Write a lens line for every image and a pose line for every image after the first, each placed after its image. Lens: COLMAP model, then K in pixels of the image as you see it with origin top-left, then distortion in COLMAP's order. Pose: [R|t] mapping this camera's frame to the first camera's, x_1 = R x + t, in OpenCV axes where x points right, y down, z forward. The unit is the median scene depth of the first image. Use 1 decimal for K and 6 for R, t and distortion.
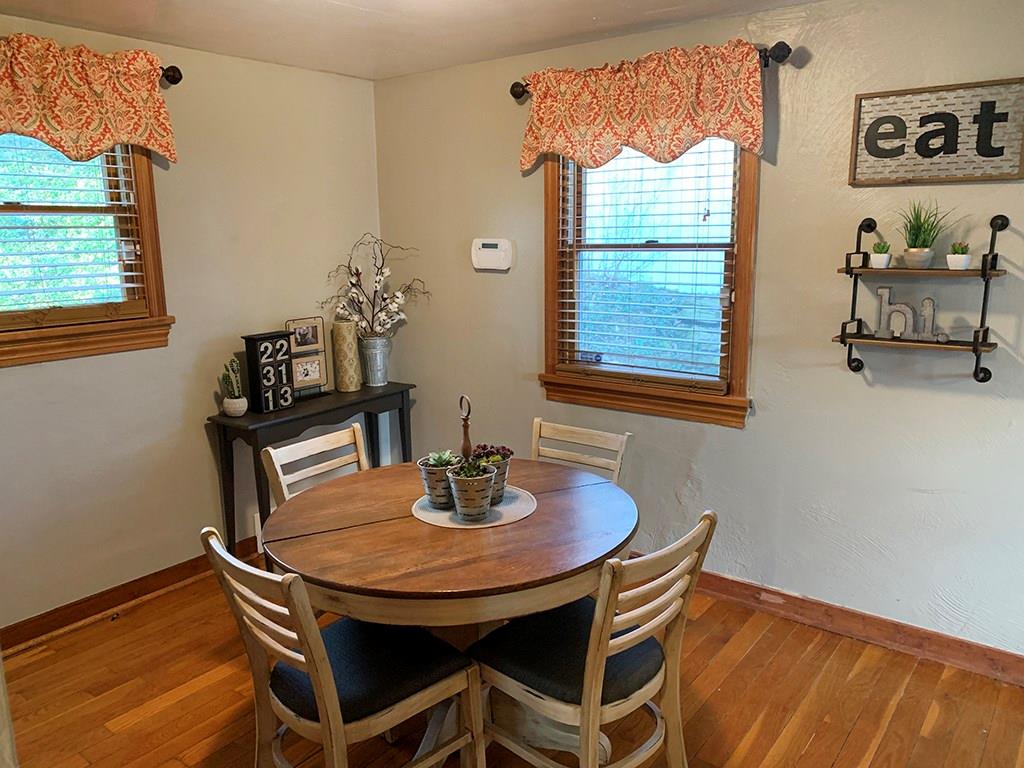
lens RADIAL K [[781.6, 0, 519.9], [0, 781.6, 388.5], [0, 0, 1]] dist [0.046648, -0.036458]
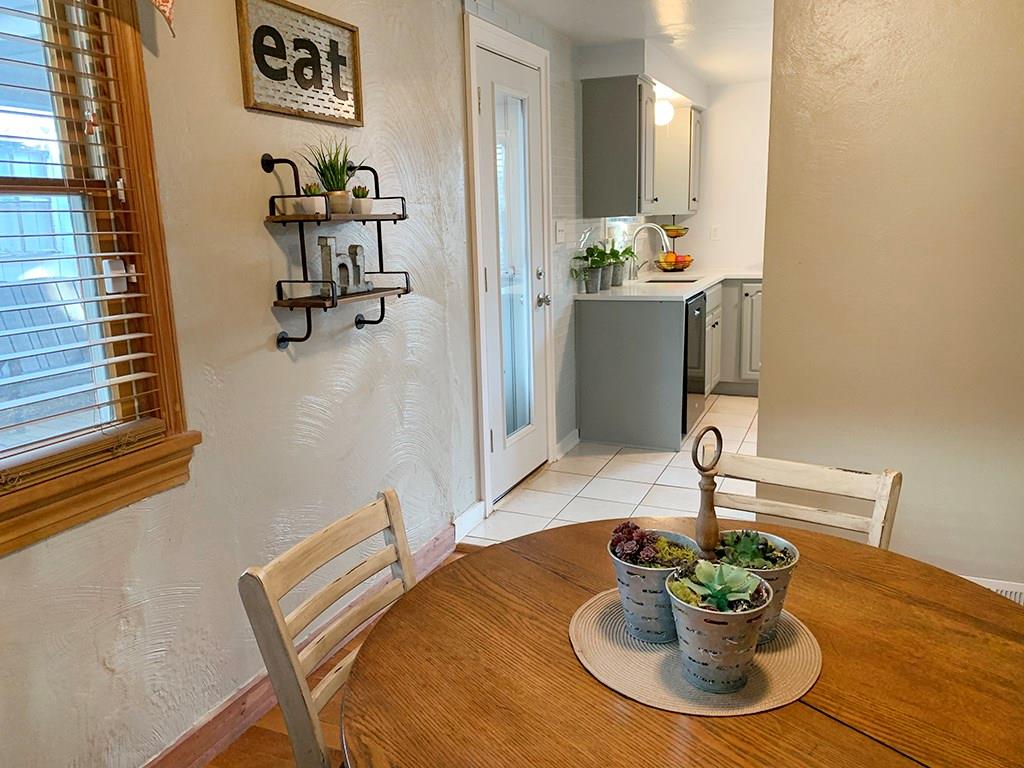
lens RADIAL K [[781.6, 0, 513.4], [0, 781.6, 377.6], [0, 0, 1]] dist [0.046648, -0.036458]
pose [[-0.228246, -0.180051, 0.956810, -0.436323], [0.222553, 0.947083, 0.231311, -0.138670], [-0.947826, 0.265736, -0.176097, 1.021525]]
